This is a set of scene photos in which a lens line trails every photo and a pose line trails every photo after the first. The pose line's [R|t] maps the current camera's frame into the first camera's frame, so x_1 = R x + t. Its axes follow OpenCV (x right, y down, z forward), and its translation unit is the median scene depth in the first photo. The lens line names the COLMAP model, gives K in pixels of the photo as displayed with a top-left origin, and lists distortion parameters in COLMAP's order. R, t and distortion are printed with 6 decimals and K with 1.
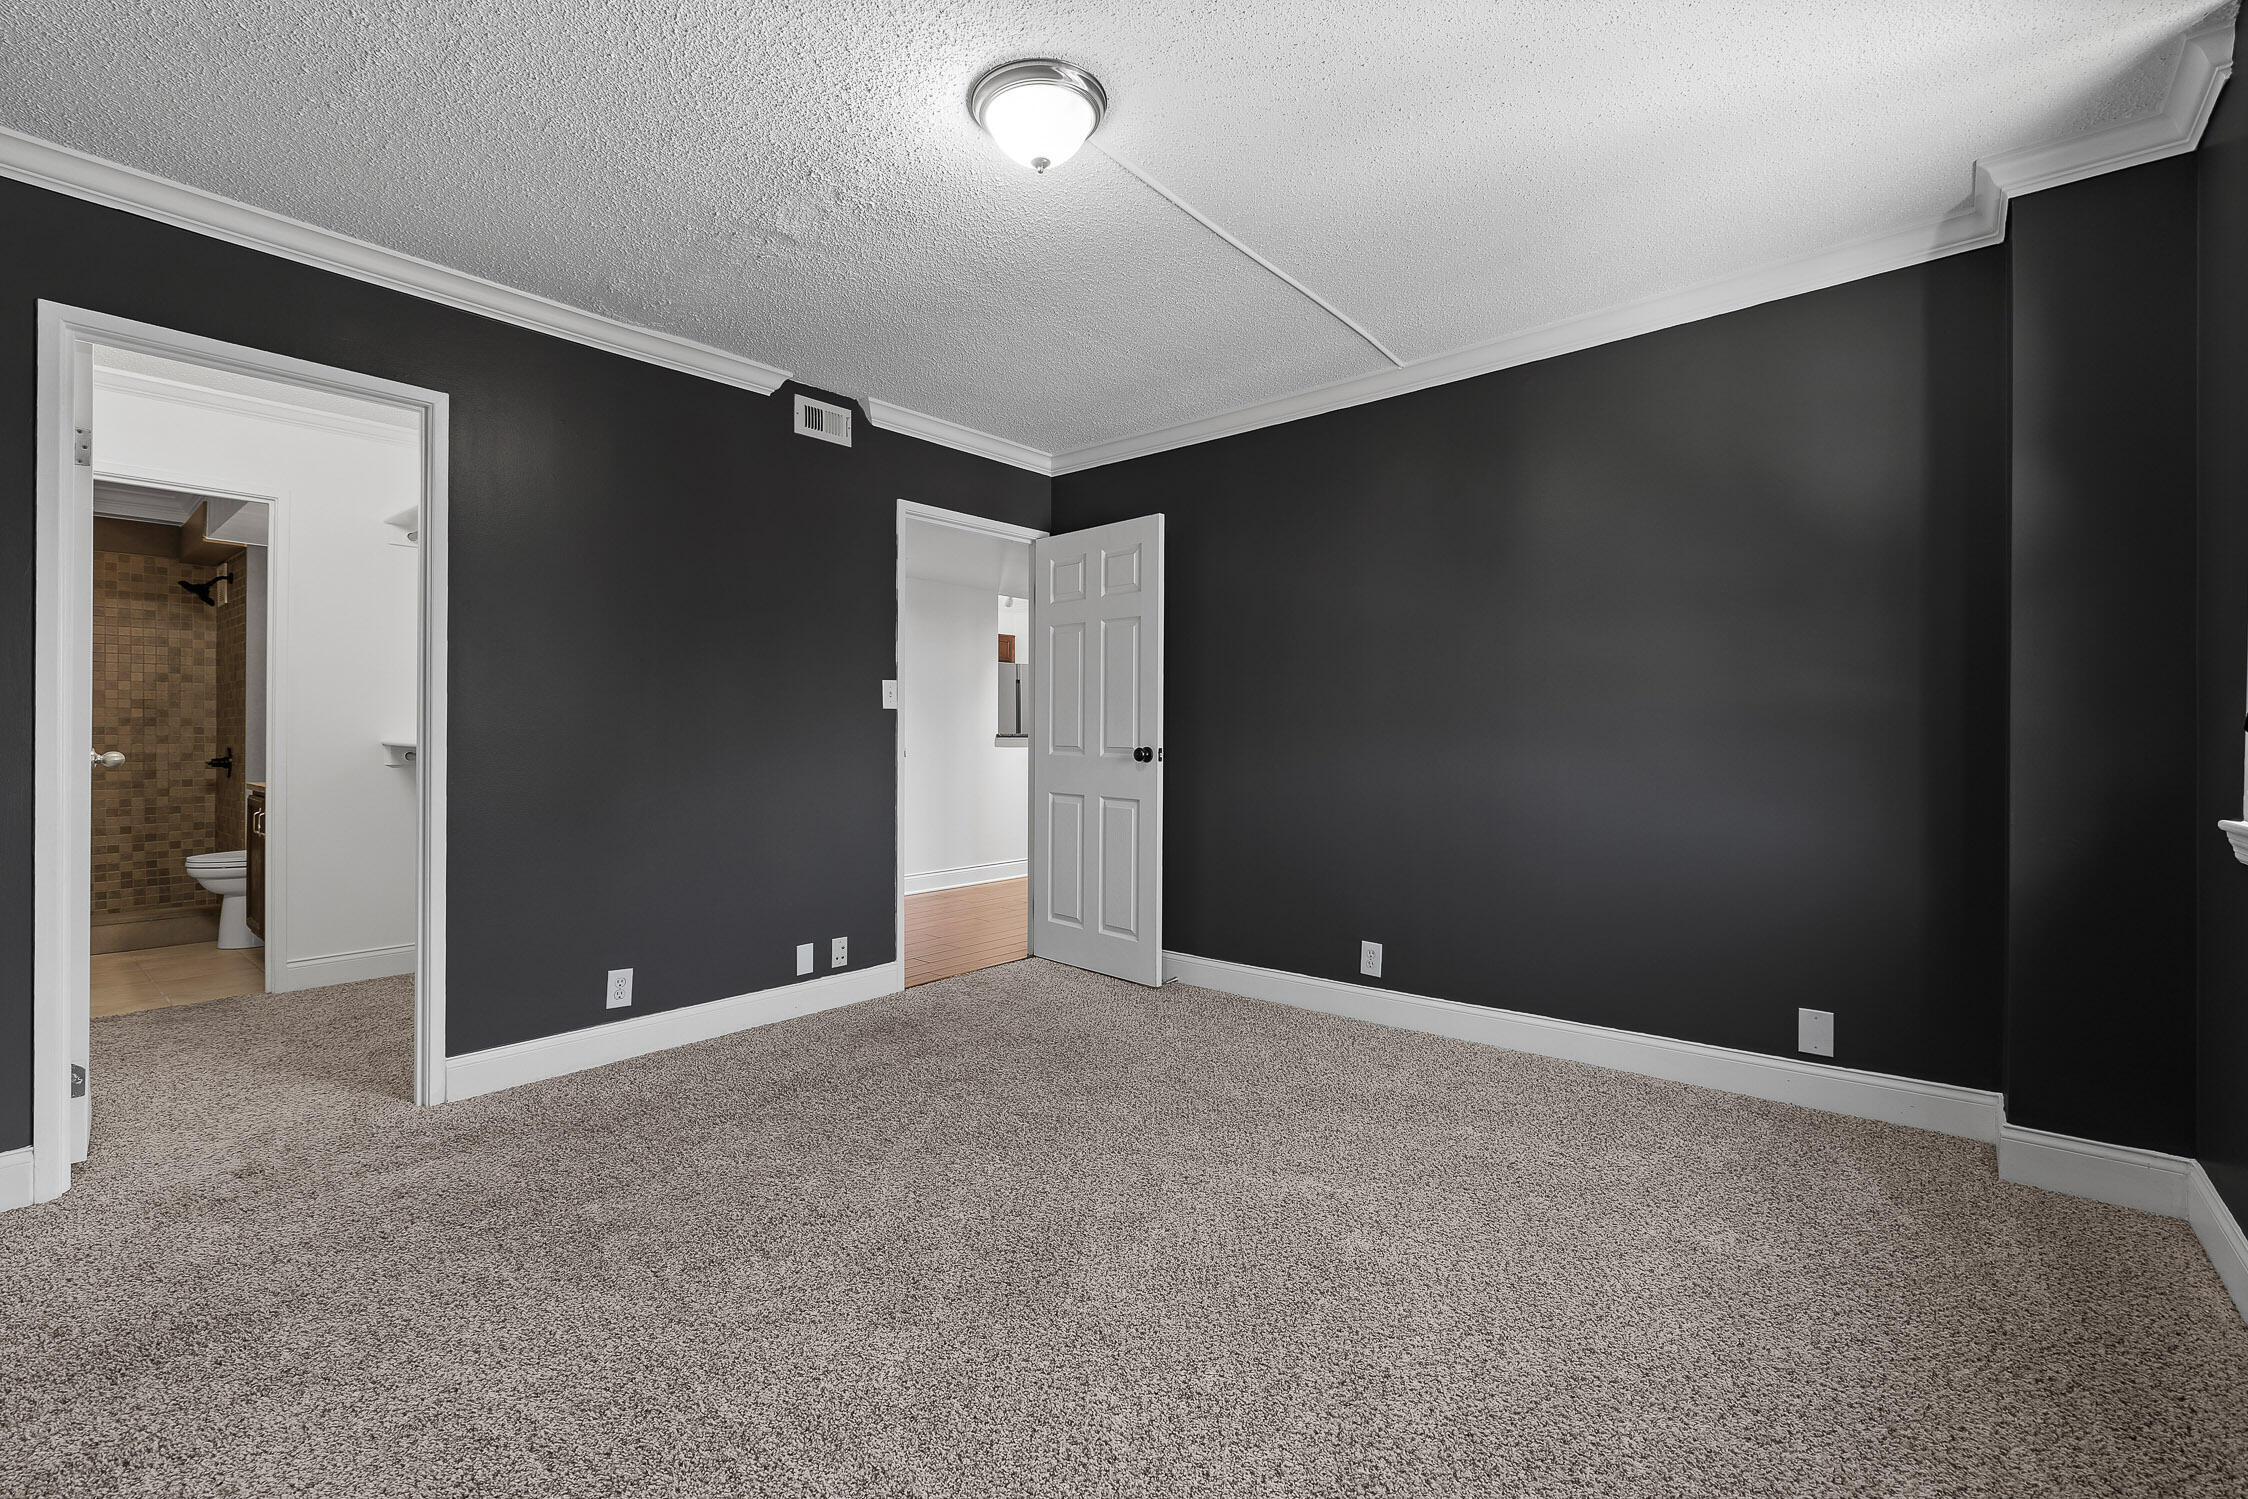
lens RADIAL K [[962.3, 0, 1119.2], [0, 962.3, 750.9], [0, 0, 1]] dist [-0.001723, -0.000166]
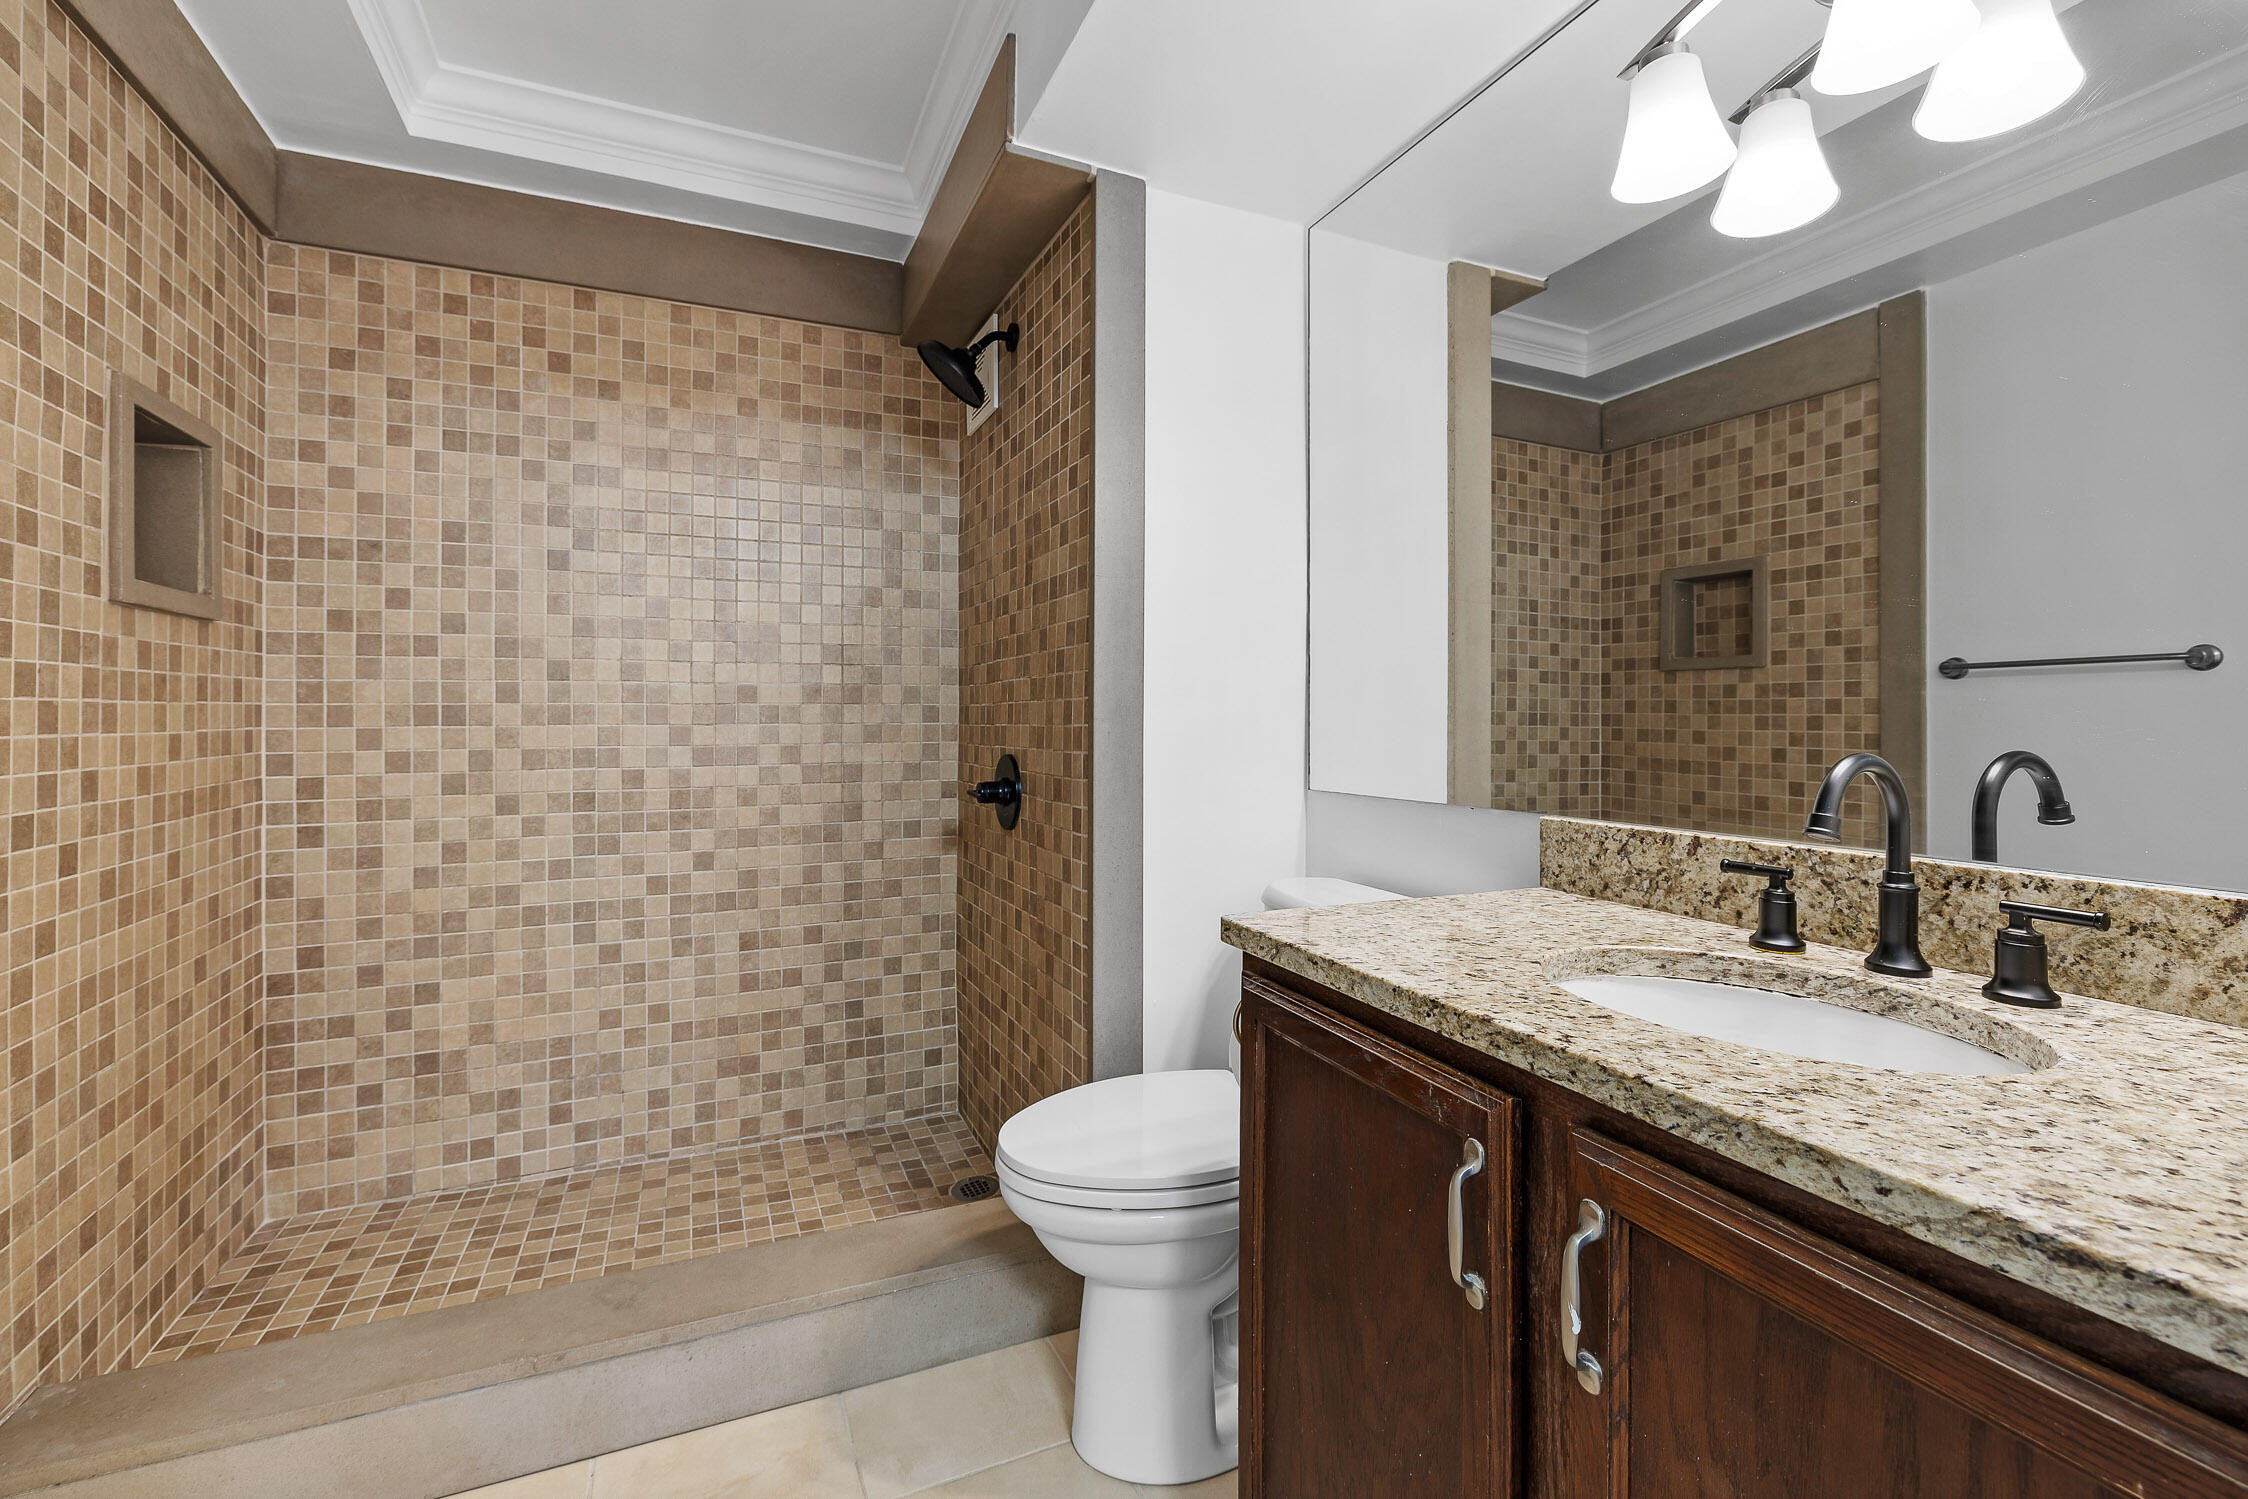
lens RADIAL K [[962.3, 0, 1126.1], [0, 962.3, 733.8], [0, 0, 1]] dist [-0.001723, -0.000166]
pose [[0.904228, 0.002317, -0.427043, -0.694286], [-0.003360, 0.999993, -0.001689, -0.011375], [0.427036, 0.002962, 0.904230, 0.640717]]
